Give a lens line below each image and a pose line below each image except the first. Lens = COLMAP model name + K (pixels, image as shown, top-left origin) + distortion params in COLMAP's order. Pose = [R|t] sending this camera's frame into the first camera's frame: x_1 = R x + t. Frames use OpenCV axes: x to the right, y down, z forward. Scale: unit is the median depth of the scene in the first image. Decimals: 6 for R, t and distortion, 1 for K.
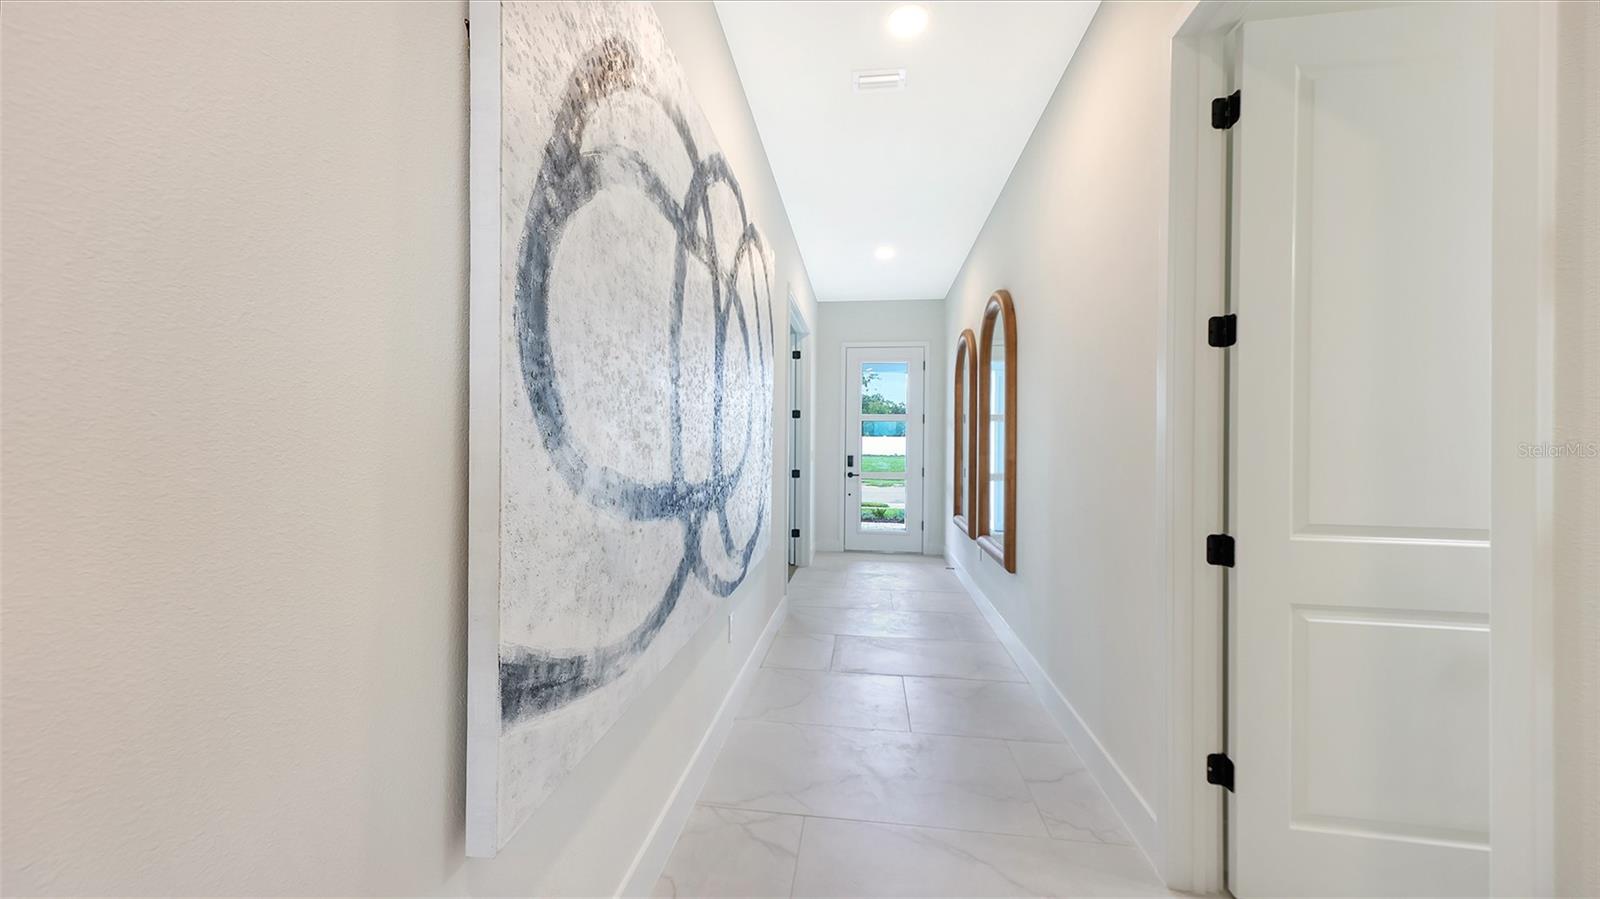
lens RADIAL K [[548.2, 0, 799.1], [0, 548.2, 450.7], [0, 0, 1]] dist [0.007594, -0.000280]
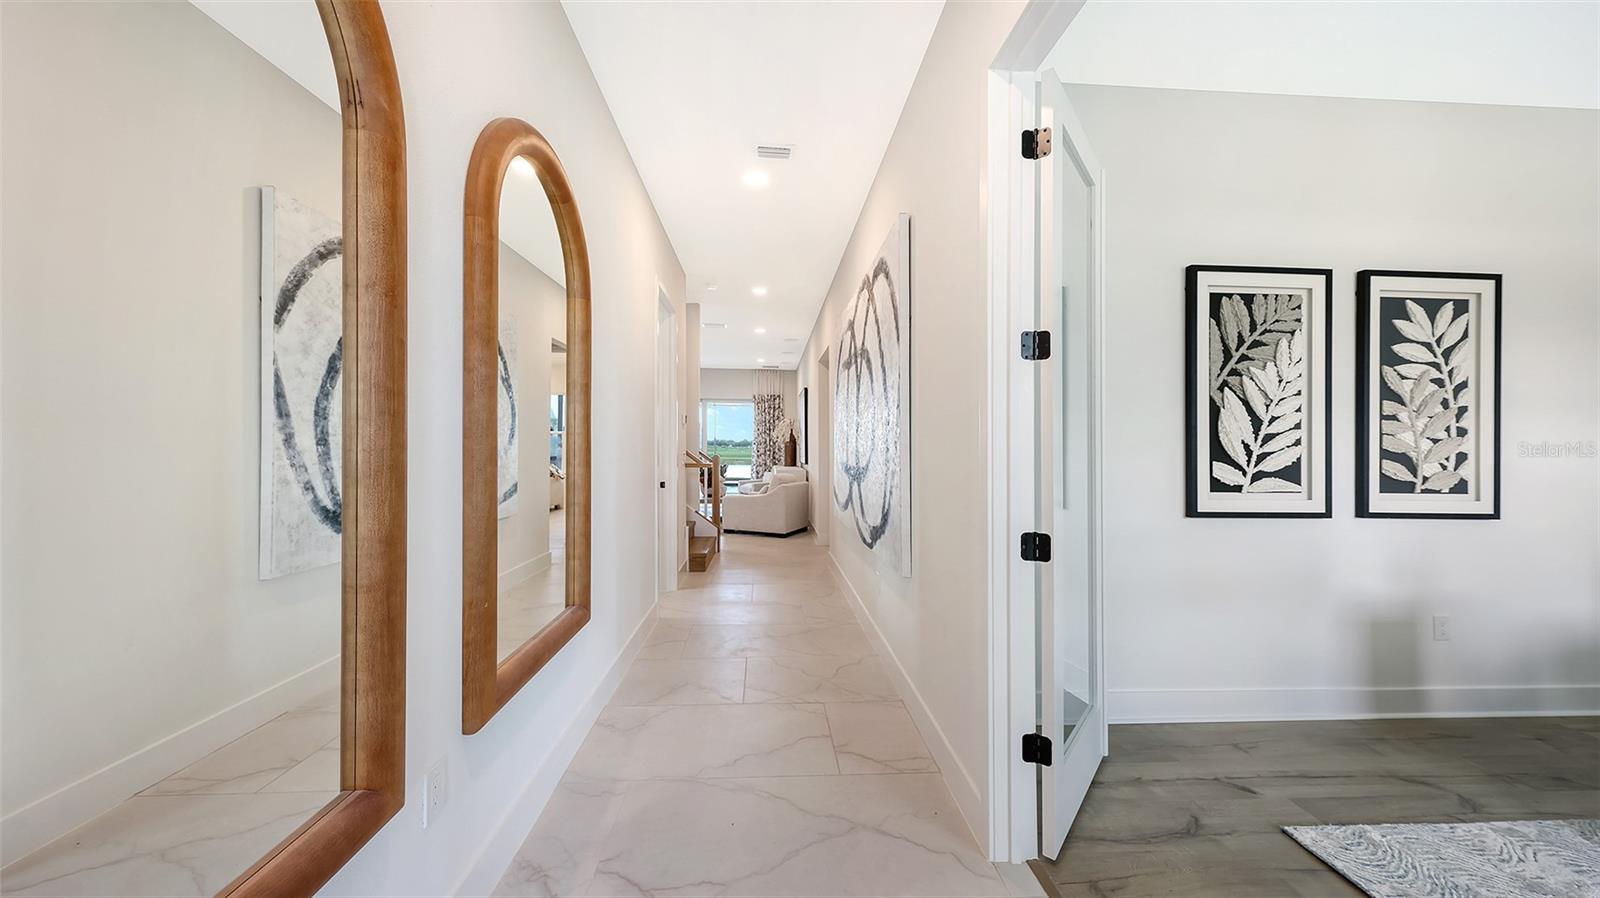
lens RADIAL K [[548.2, 0, 799.1], [0, 548.2, 450.2], [0, 0, 1]] dist [0.007594, -0.000280]
pose [[0.975054, -0.009679, -0.221758, 0.032241], [0.007750, 0.999924, -0.009568, 0.004308], [0.221834, 0.007611, 0.975055, -0.392016]]
